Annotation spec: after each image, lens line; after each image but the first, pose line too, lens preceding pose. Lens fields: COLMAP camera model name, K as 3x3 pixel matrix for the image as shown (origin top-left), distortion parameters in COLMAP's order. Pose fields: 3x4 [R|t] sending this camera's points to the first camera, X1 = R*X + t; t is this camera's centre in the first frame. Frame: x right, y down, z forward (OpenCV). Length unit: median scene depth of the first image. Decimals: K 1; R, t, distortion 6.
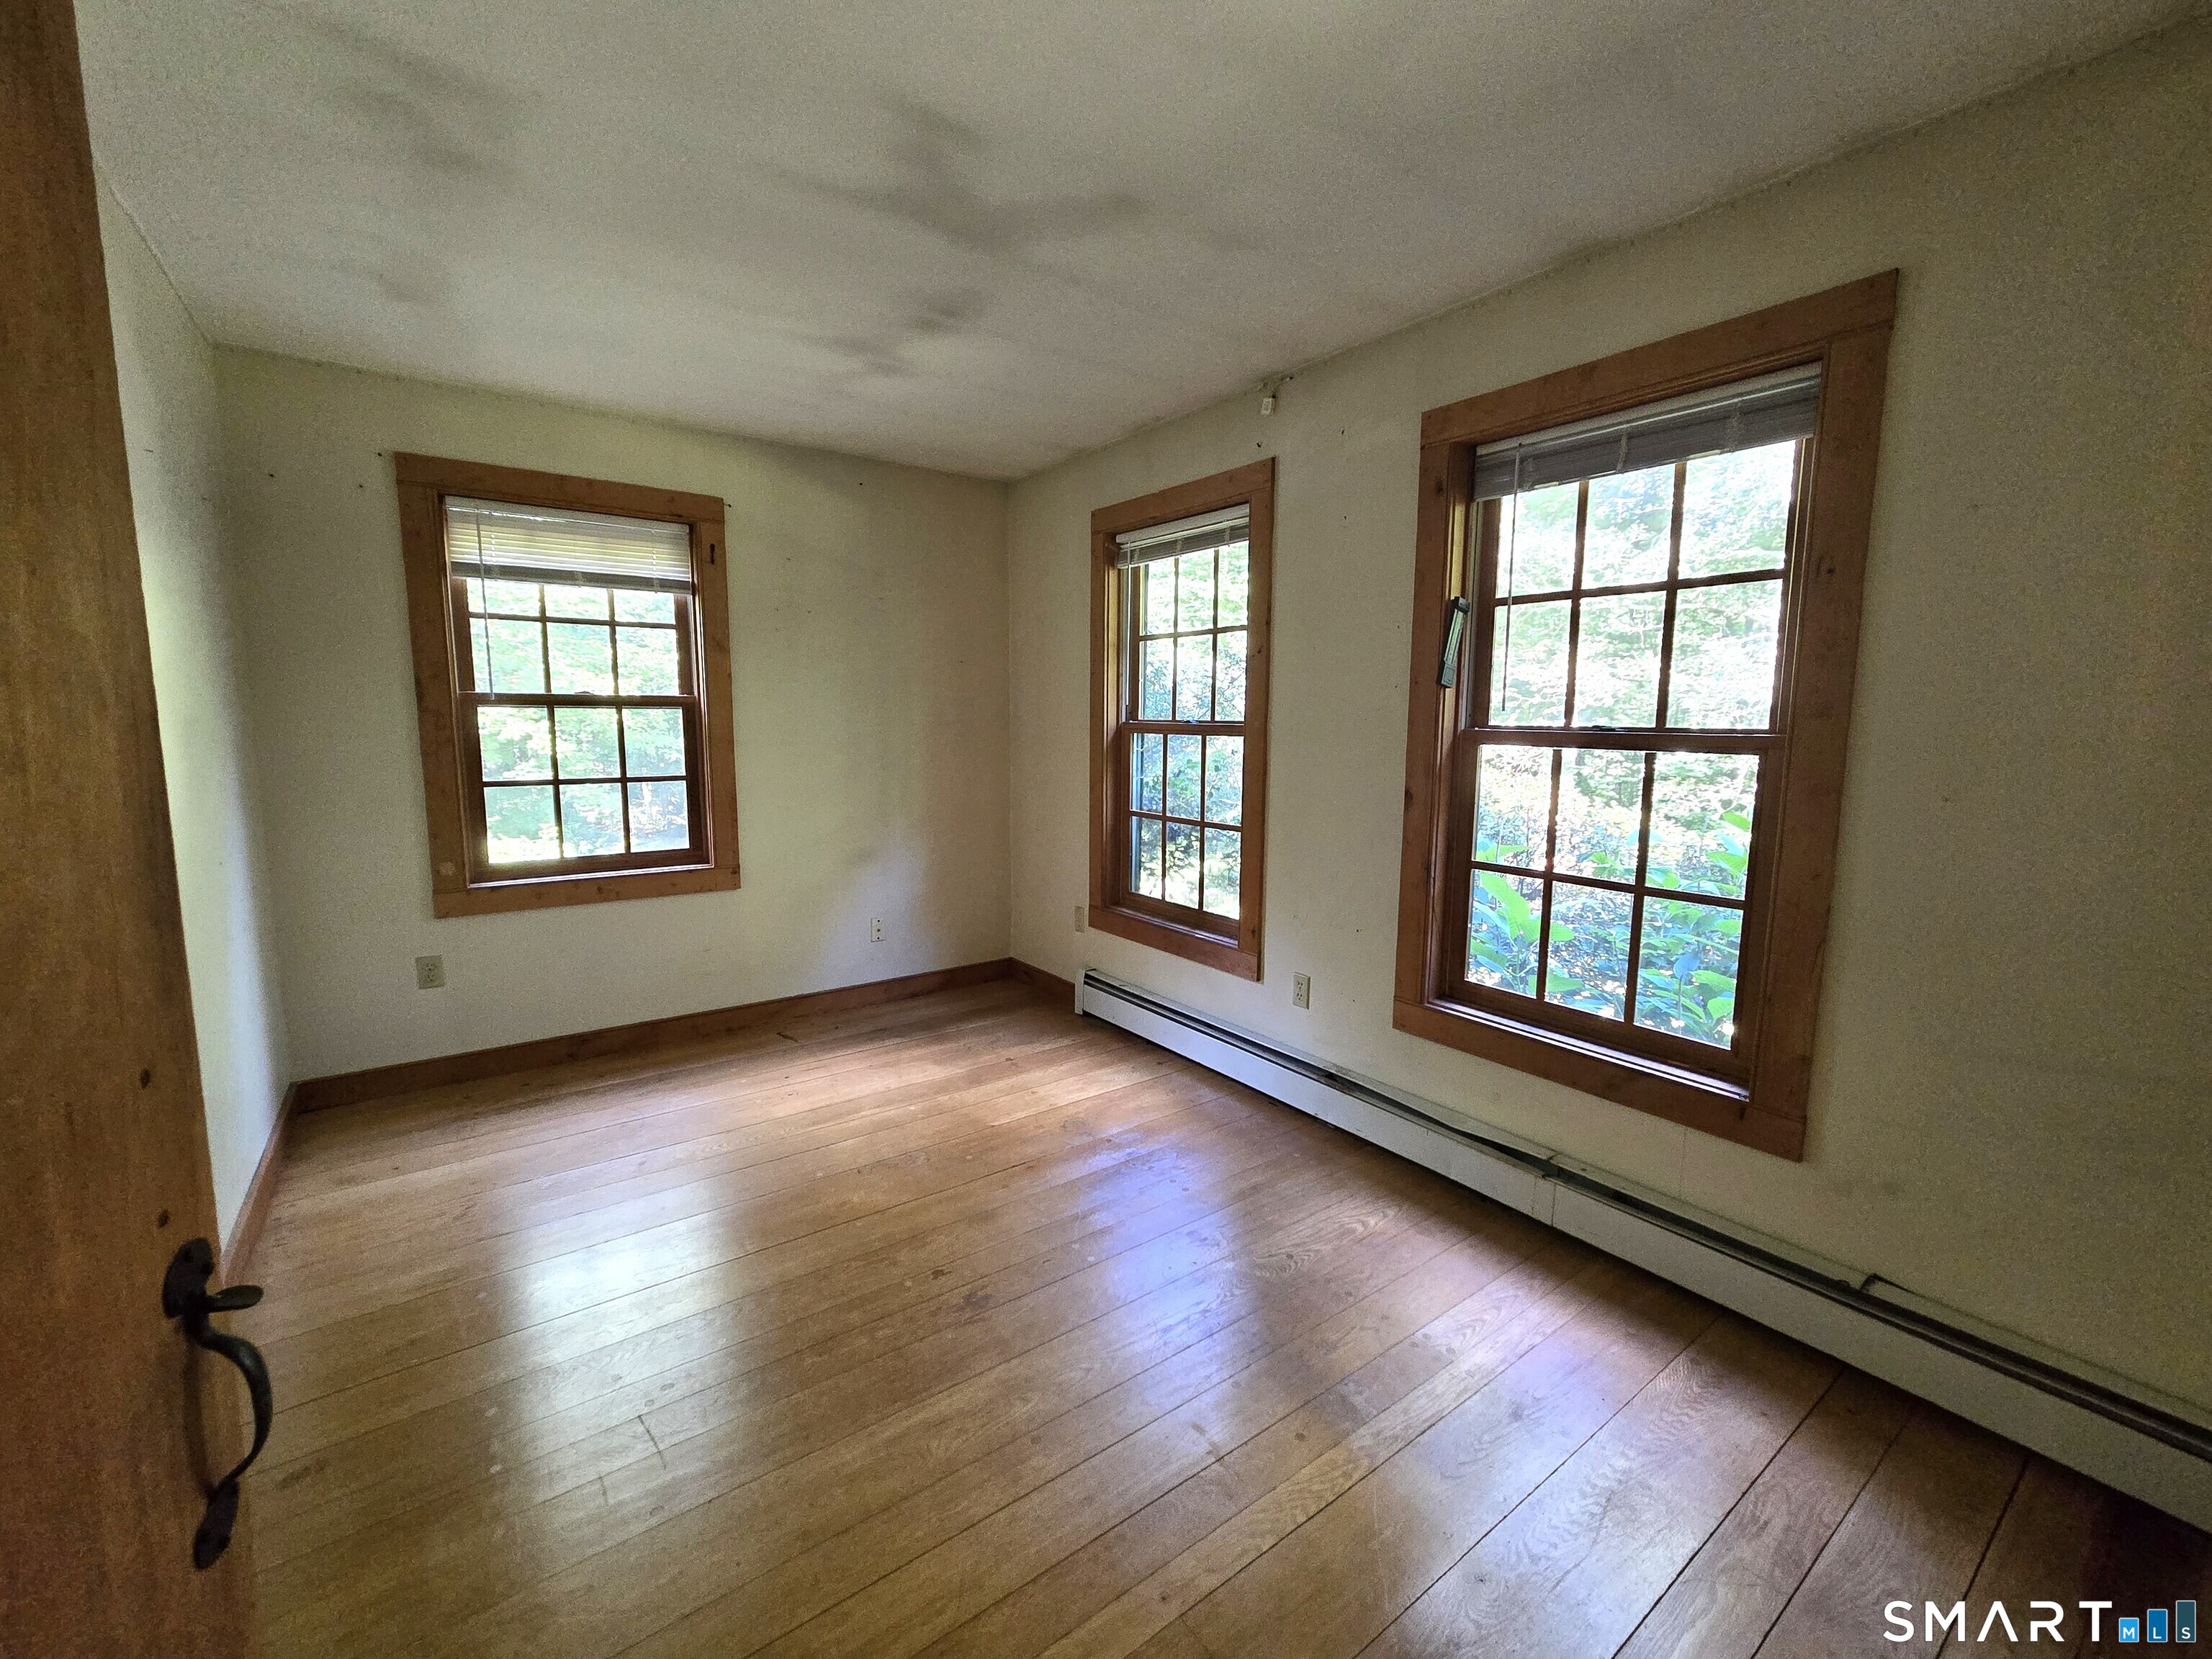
lens RADIAL K [[906.2, 0, 1105.8], [0, 906.2, 825.5], [0, 0, 1]] dist [0.002454, -0.000152]
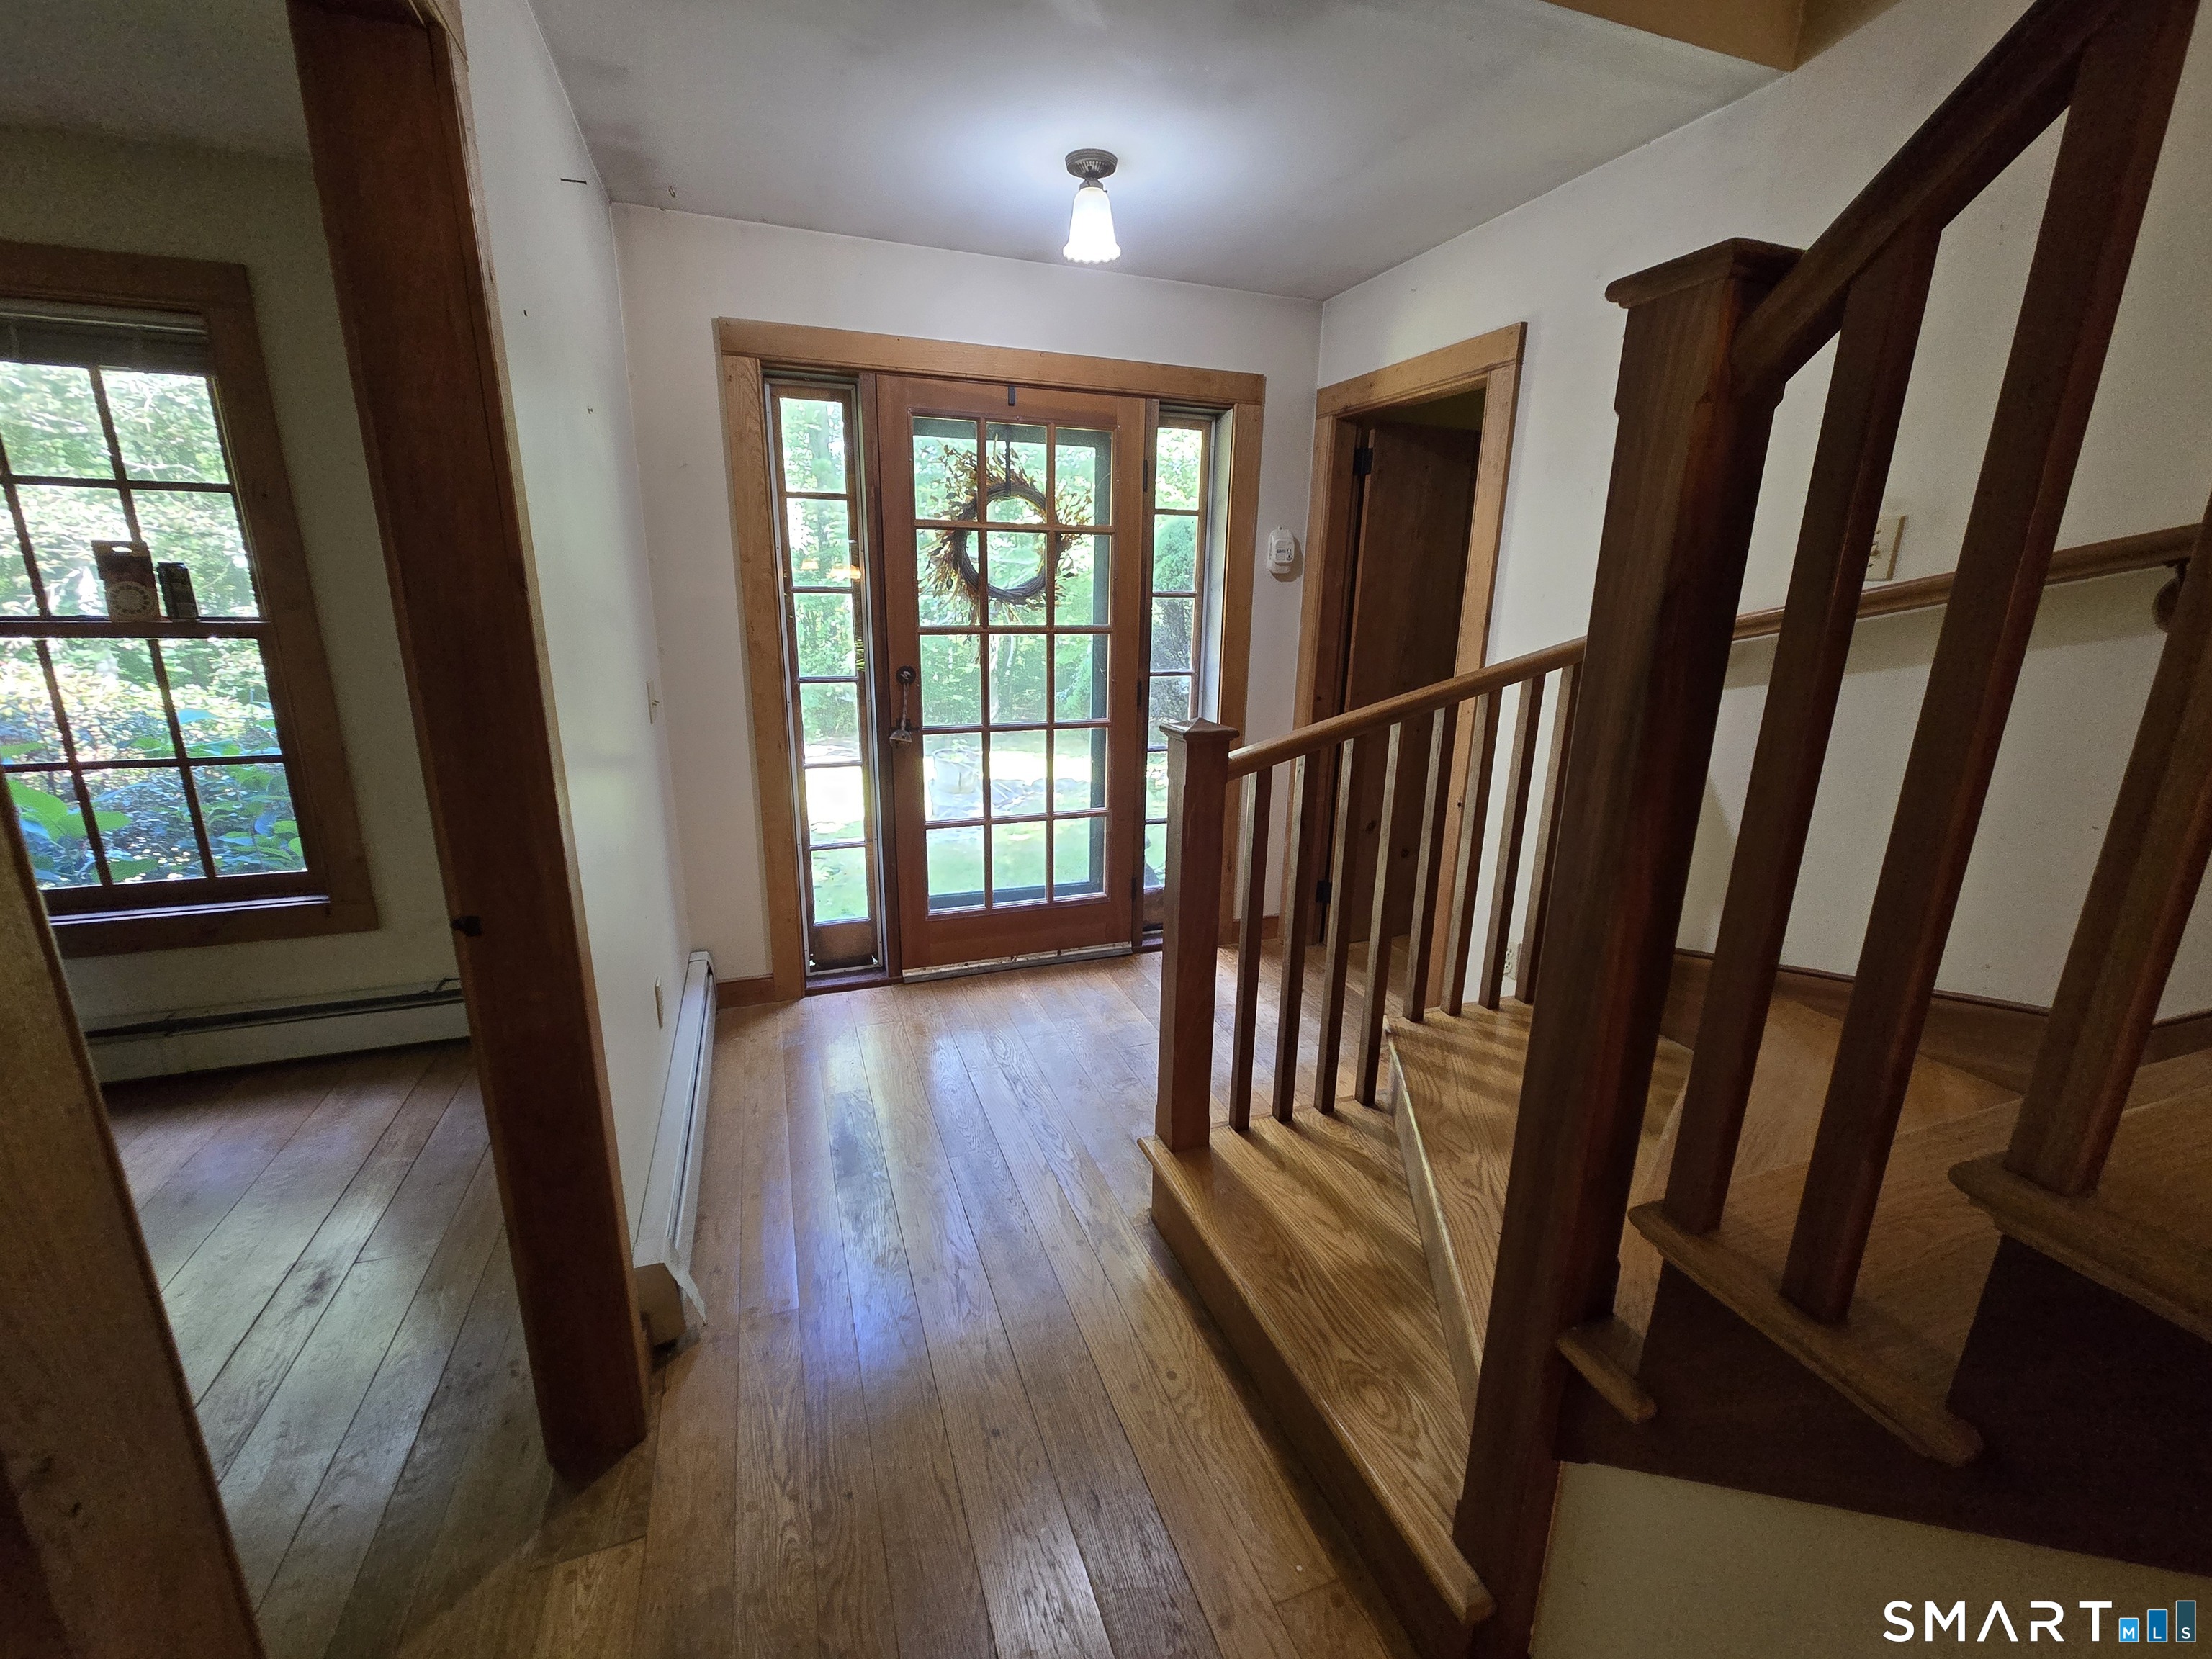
lens RADIAL K [[906.2, 0, 1101.8], [0, 906.2, 819.5], [0, 0, 1]] dist [0.002454, -0.000152]
pose [[0.276623, -0.250673, 0.927708, -0.176762], [0.105781, 0.967455, 0.229871, -0.001253], [-0.955139, 0.034546, 0.294137, -0.456400]]
